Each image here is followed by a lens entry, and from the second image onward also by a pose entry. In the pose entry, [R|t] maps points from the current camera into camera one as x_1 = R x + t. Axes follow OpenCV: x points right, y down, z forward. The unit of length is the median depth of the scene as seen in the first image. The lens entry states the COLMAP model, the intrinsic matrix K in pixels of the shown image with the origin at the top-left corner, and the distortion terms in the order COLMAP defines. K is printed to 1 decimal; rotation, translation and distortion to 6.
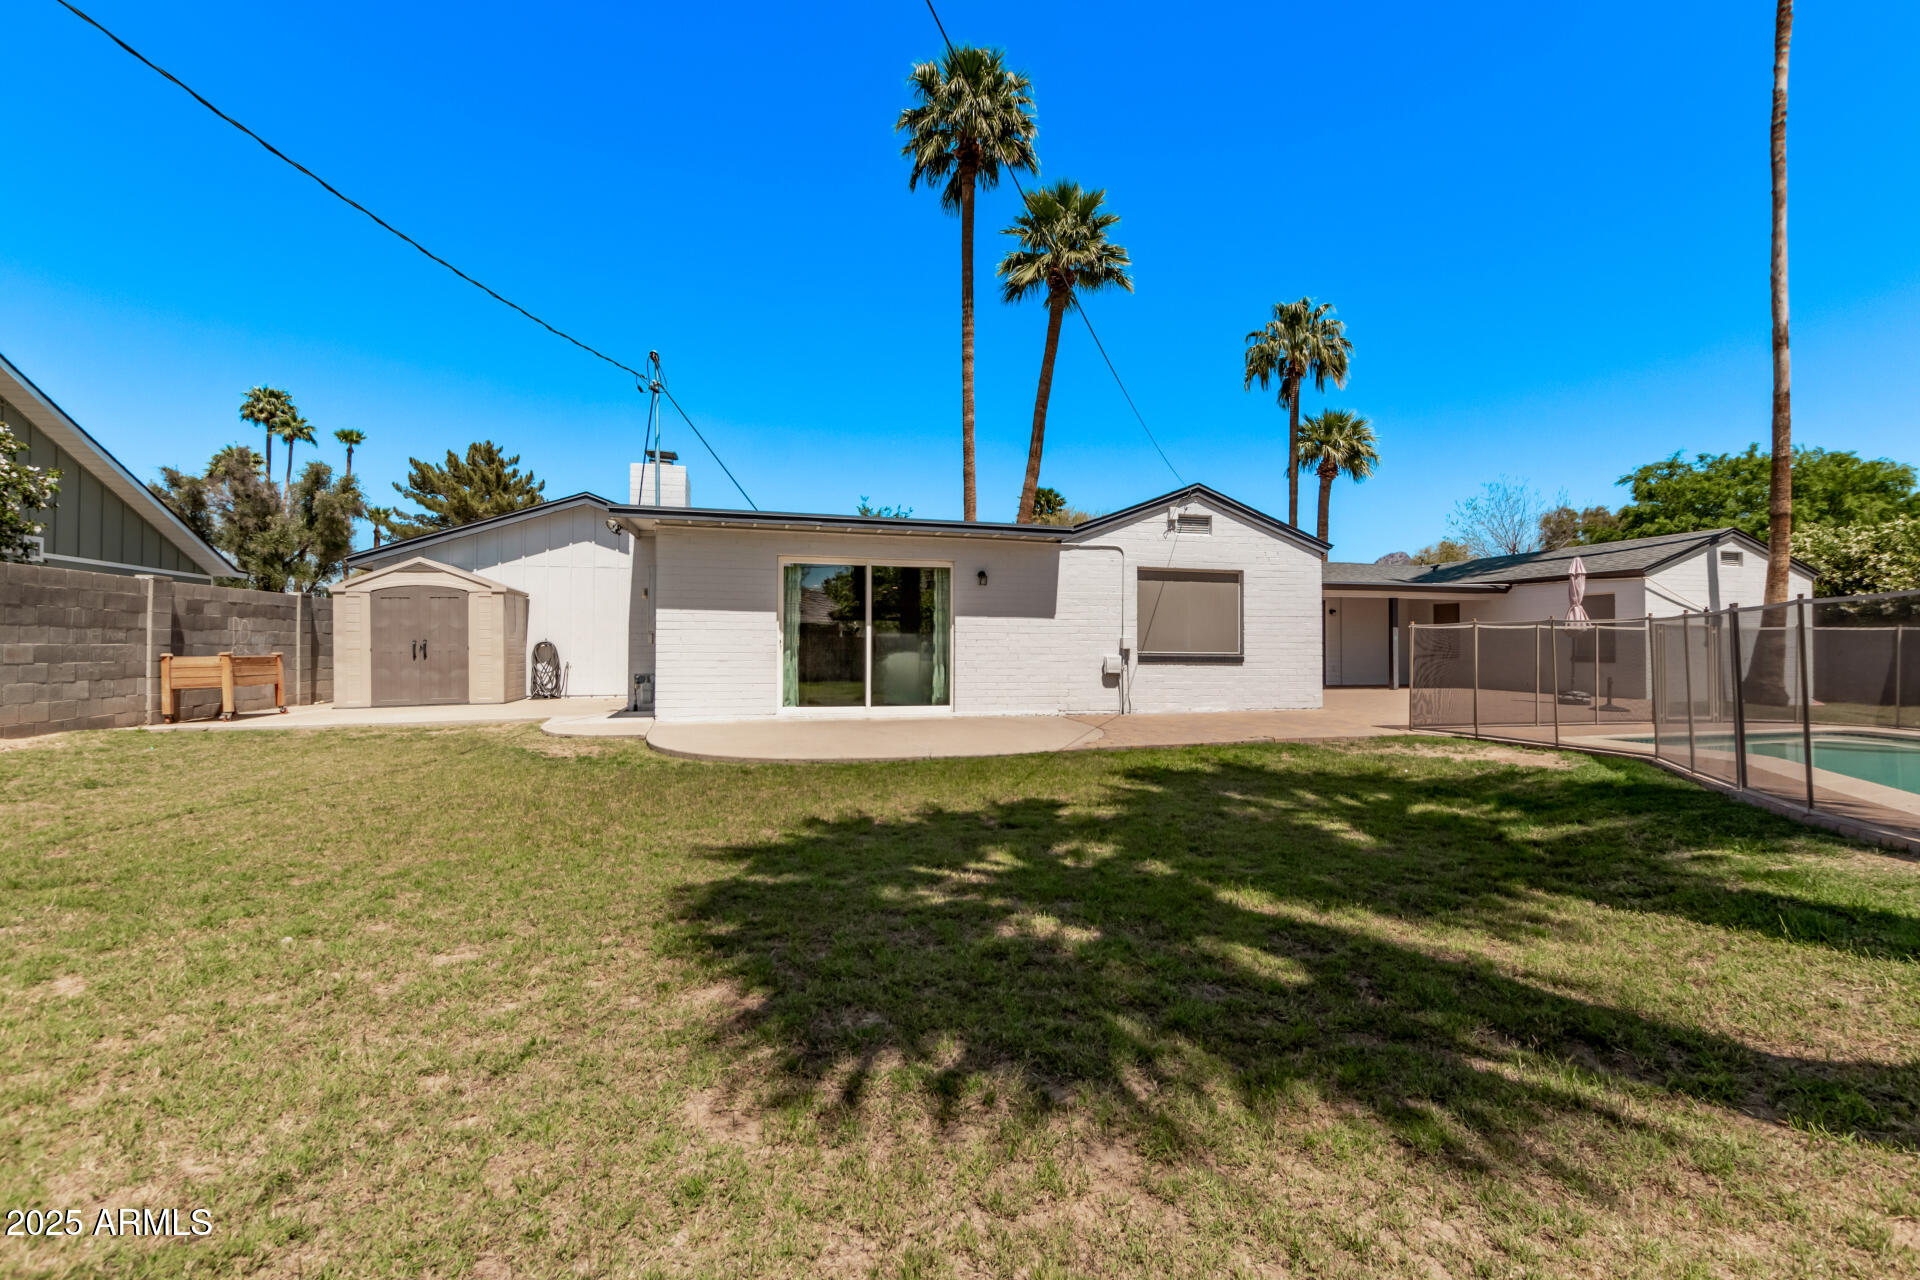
lens RADIAL K [[872.6, 0, 984.1], [0, 872.6, 635.1], [0, 0, 1]] dist [0.000452, 0.000381]
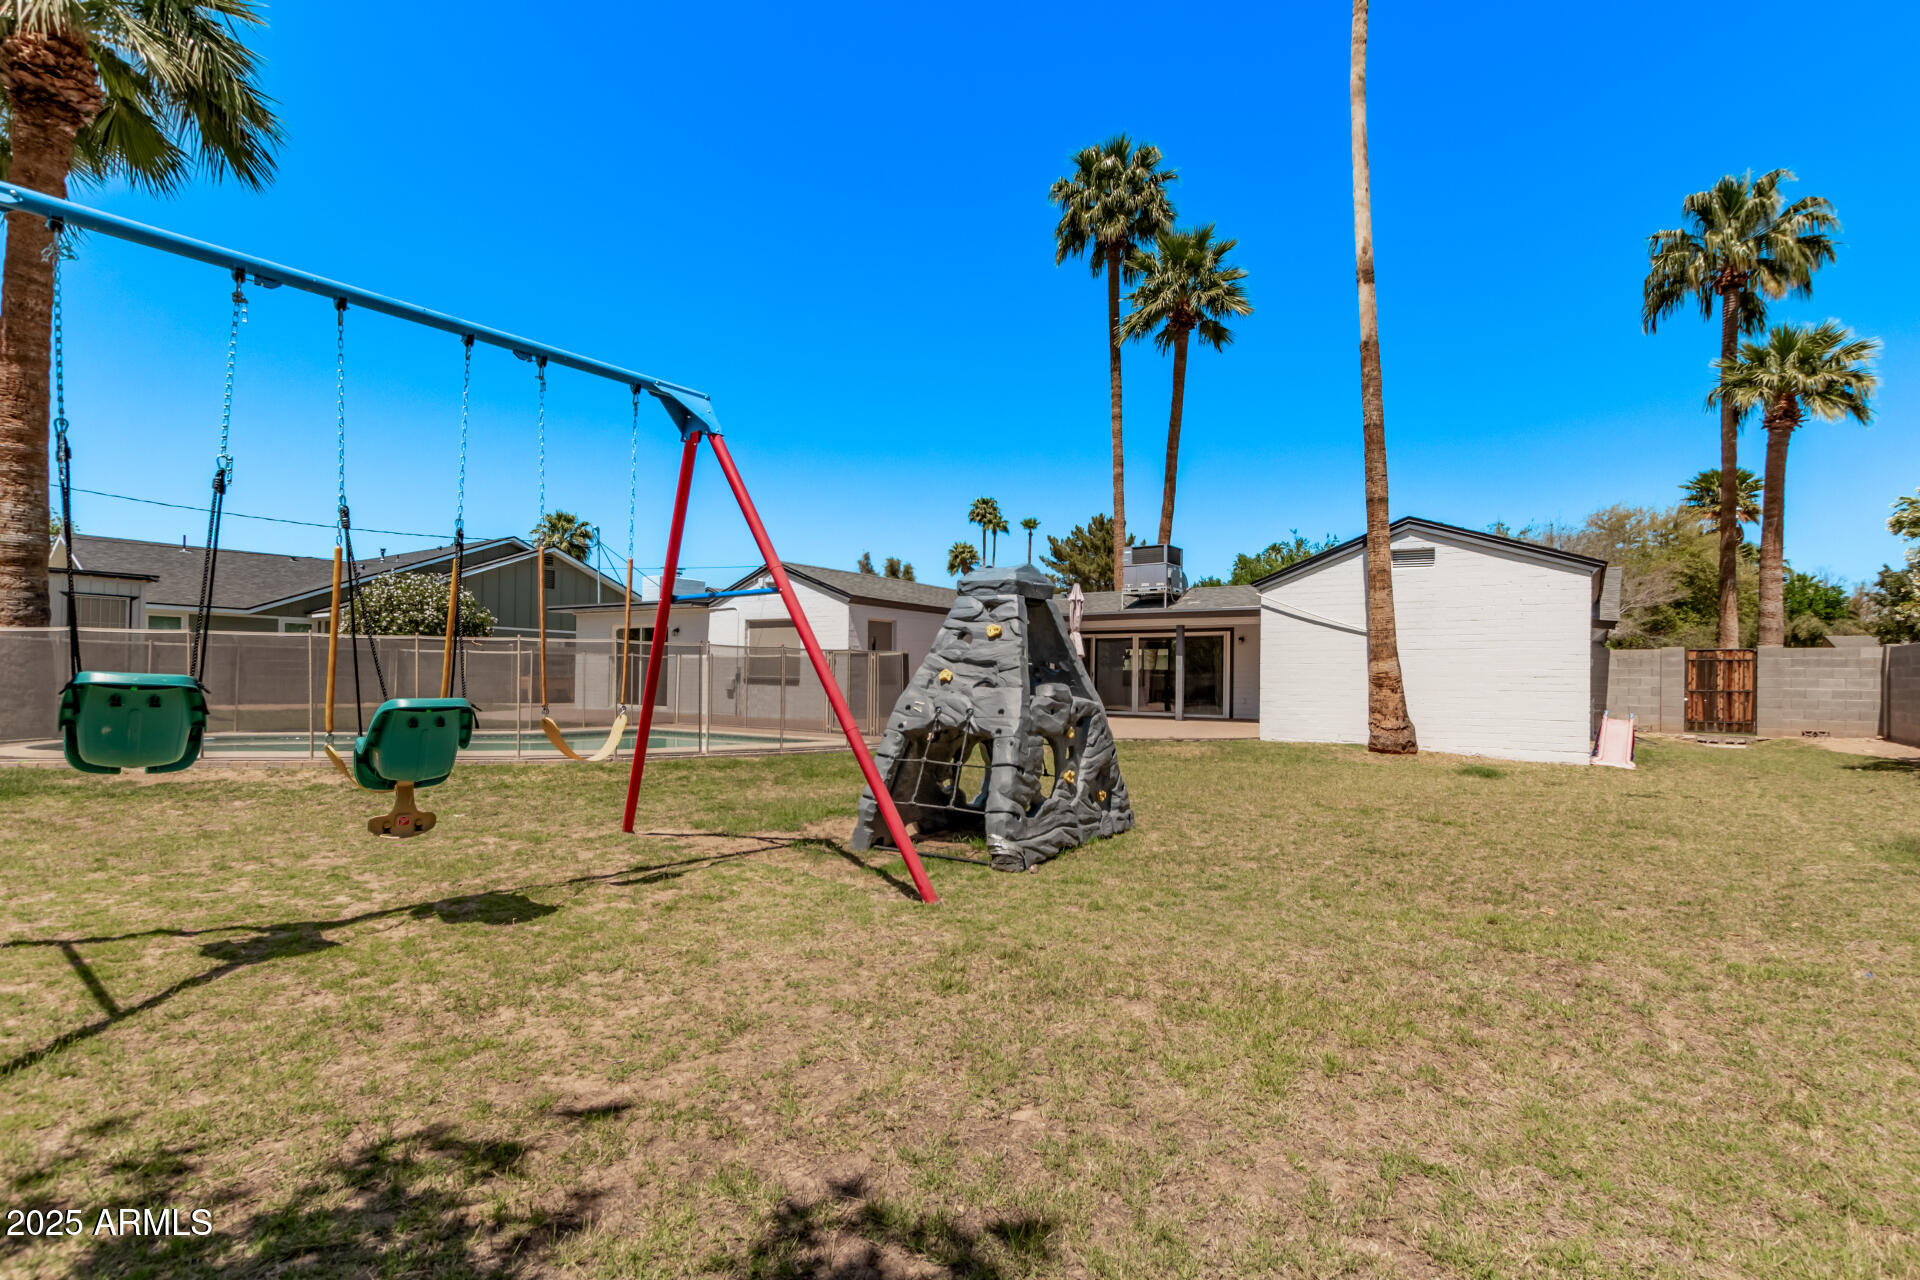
lens RADIAL K [[884.9, 0, 982.1], [0, 884.9, 678.3], [0, 0, 1]] dist [0.001146, 0.000564]
pose [[0.658981, 0.003119, -0.752153, 0.710069], [0.001888, 0.999981, 0.005800, 0.006614], [0.752157, -0.005242, 0.658963, 0.131549]]
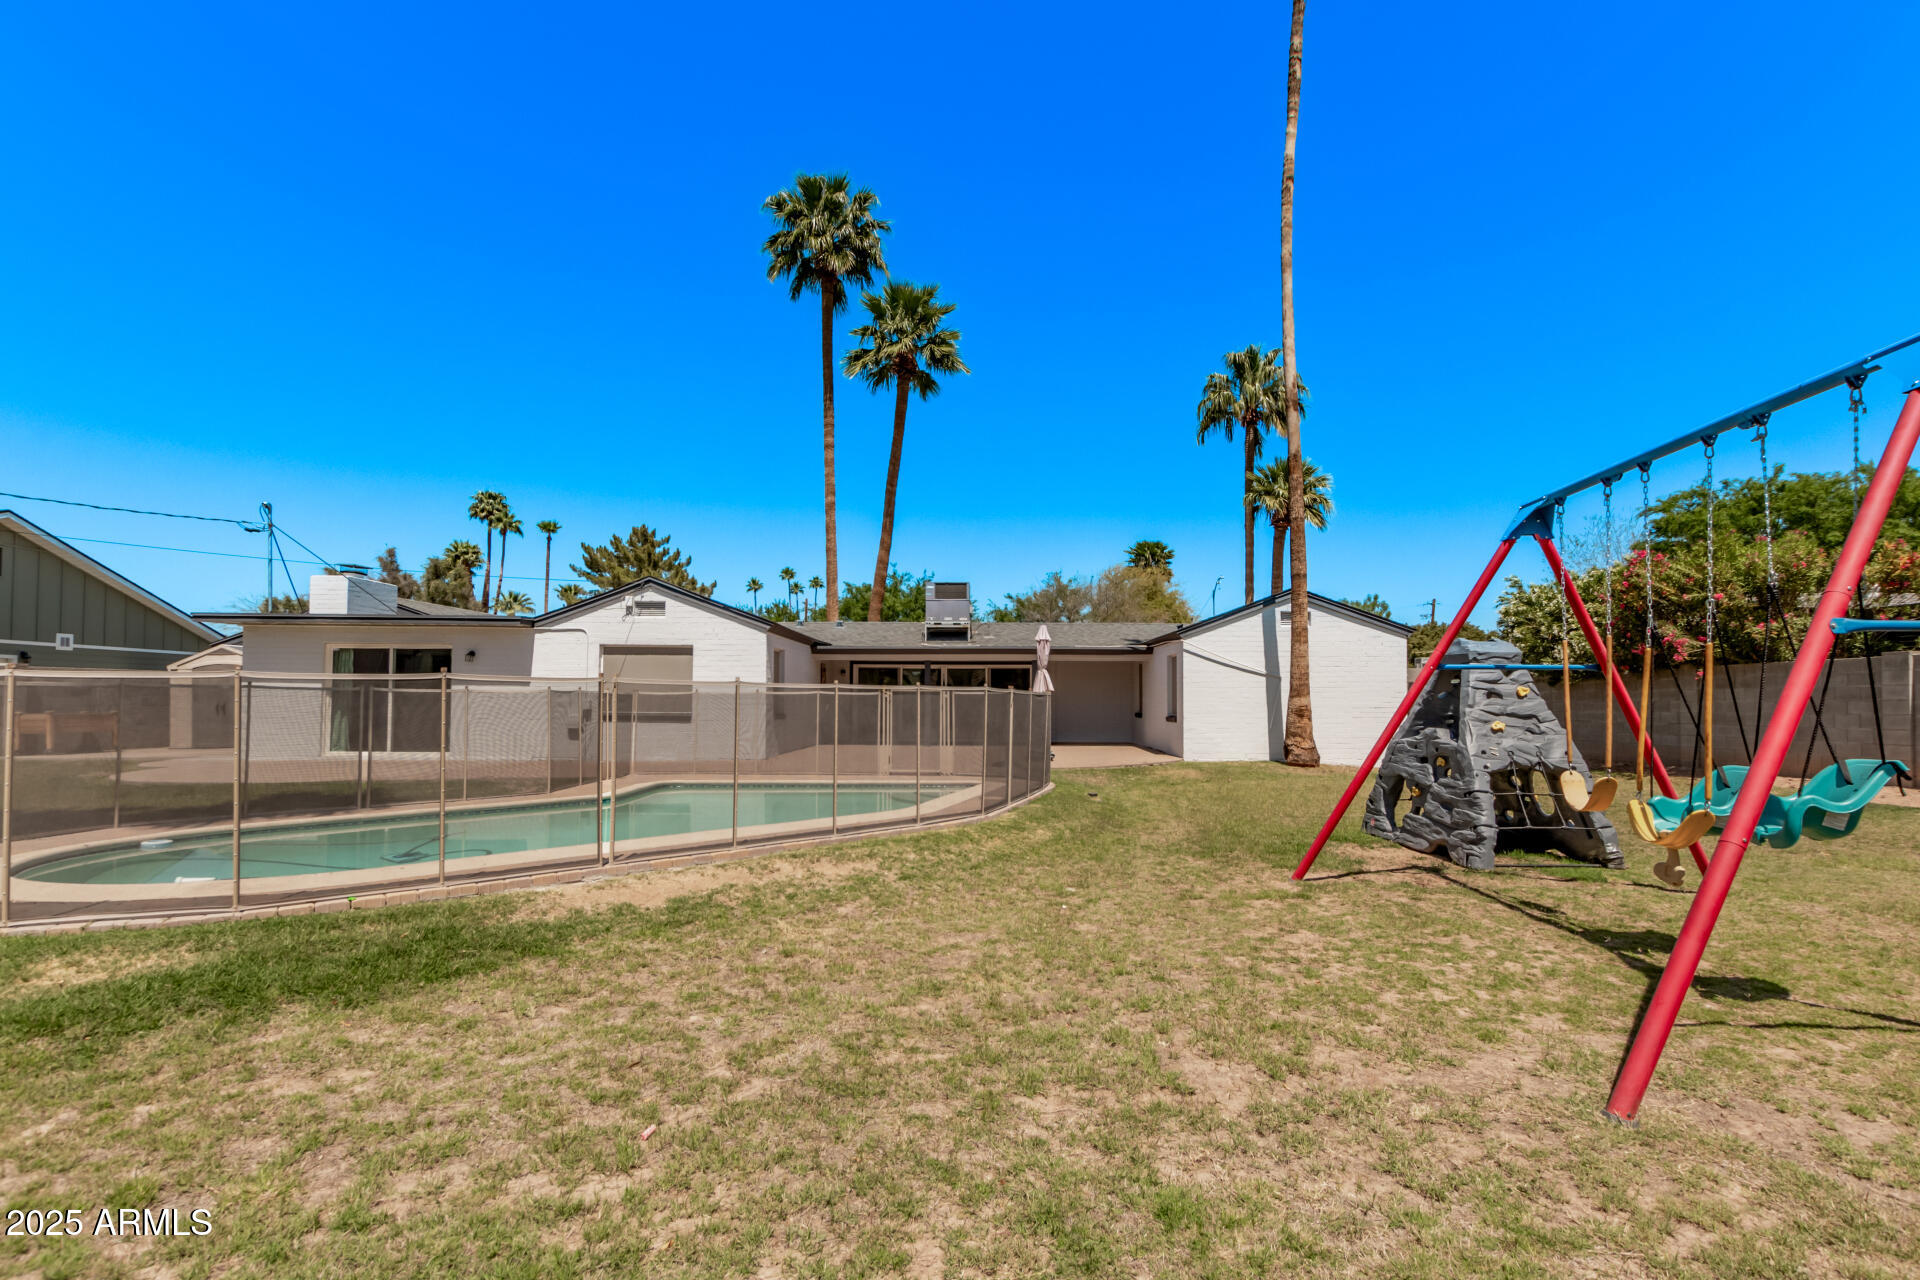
lens RADIAL K [[884.9, 0, 982.1], [0, 884.9, 678.3], [0, 0, 1]] dist [0.001146, 0.000564]
pose [[0.965228, -0.007352, -0.261305, 0.463162], [0.004124, 0.999908, -0.012901, -0.004667], [0.261375, 0.011375, 0.965170, -0.040324]]
